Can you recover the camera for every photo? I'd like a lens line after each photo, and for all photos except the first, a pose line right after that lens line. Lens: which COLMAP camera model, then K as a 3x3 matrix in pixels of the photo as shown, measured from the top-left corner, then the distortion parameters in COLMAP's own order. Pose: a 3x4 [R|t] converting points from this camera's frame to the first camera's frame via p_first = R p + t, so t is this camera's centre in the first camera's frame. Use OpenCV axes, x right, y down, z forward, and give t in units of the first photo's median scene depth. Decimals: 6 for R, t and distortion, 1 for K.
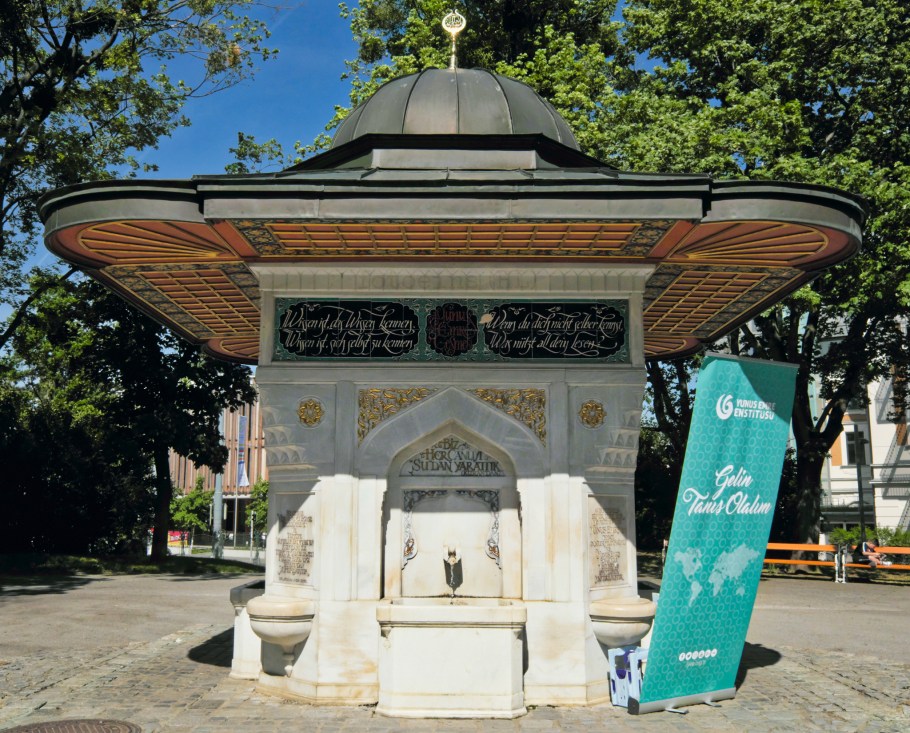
lens RADIAL K [[750.7, 0, 455.0], [0, 750.7, 366.5], [0, 0, 1]] dist [0.002074, -0.000657]
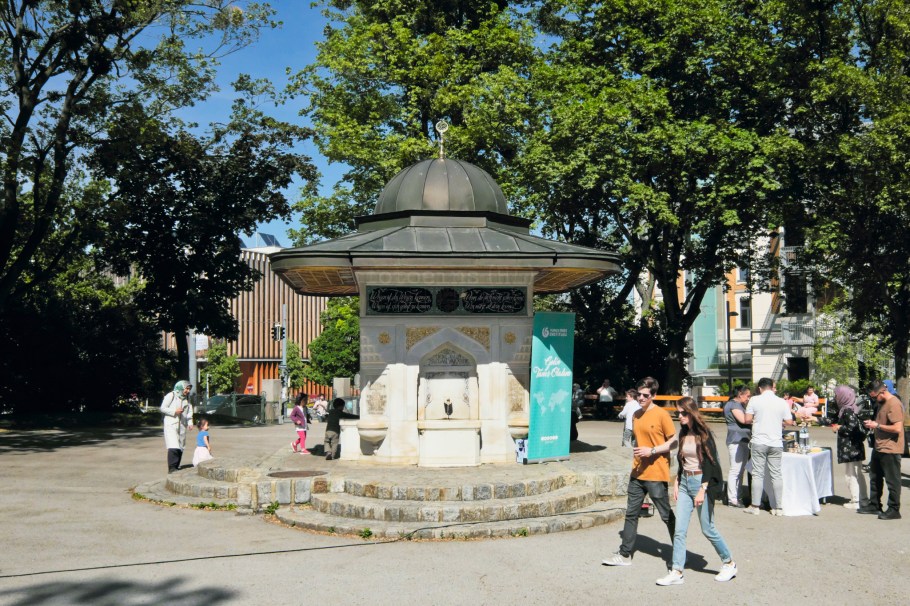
lens RADIAL K [[657.0, 0, 455.0], [0, 657.0, 303.0], [0, 0, 1]] dist [0.079279, -0.000001]
pose [[0.996780, -0.003421, 0.080107, -0.138260], [-0.003629, 0.996140, 0.087700, -0.211971], [-0.080098, -0.087709, 0.992921, -0.926775]]
